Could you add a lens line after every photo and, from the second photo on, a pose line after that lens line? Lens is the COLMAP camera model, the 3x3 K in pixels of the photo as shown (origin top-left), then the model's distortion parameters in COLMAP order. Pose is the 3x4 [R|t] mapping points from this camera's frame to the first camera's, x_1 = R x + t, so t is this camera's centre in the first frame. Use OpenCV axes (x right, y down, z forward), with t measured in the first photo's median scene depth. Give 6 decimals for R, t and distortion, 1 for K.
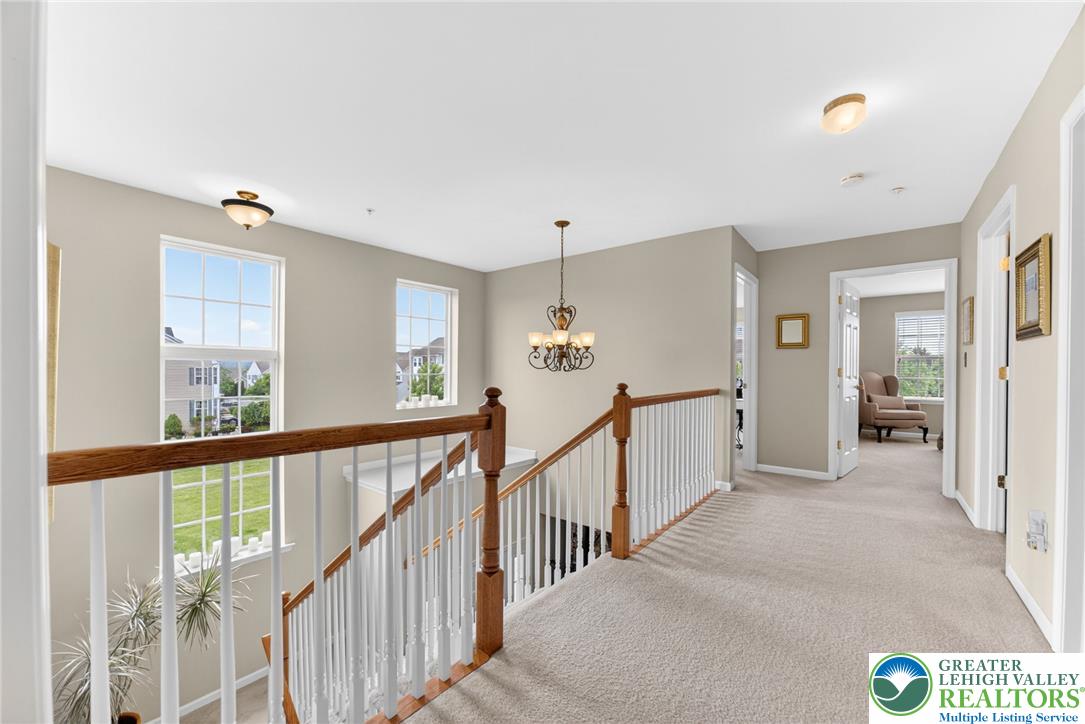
lens RADIAL K [[434.4, 0, 546.2], [0, 434.4, 367.5], [0, 0, 1]] dist [-0.004320, -0.000063]
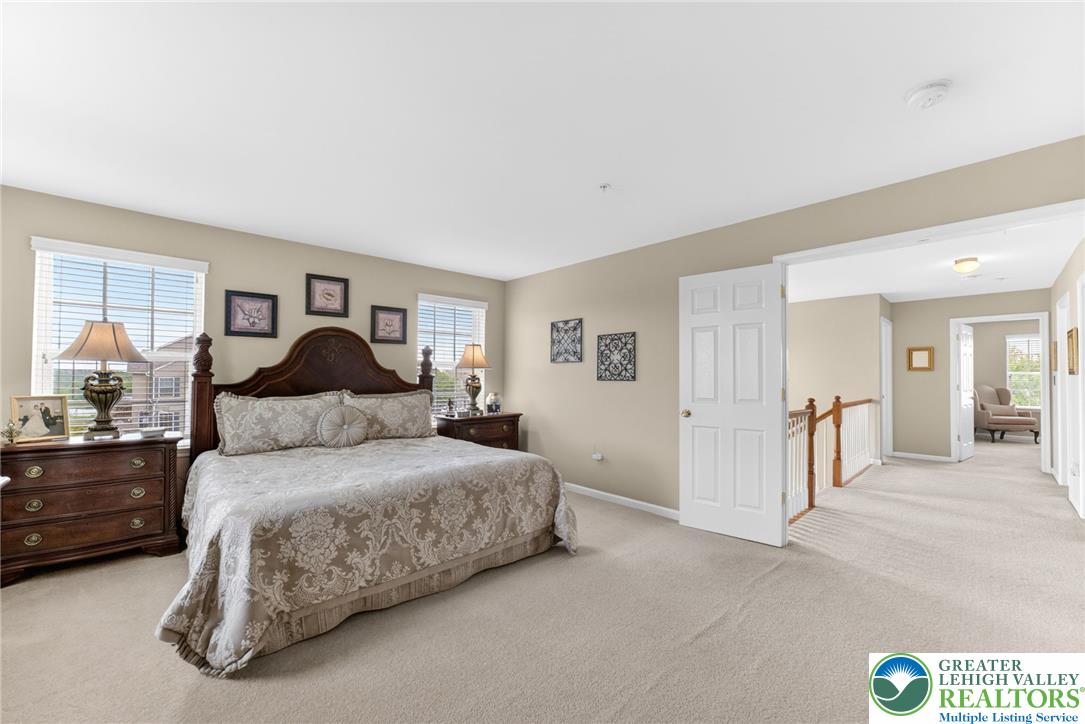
lens RADIAL K [[434.4, 0, 538.3], [0, 434.4, 369.7], [0, 0, 1]] dist [-0.004320, -0.000063]
pose [[0.987468, -0.006622, -0.157683, -0.455799], [0.004204, 0.999868, -0.015662, -0.030521], [0.157766, 0.014803, 0.987366, -0.613257]]
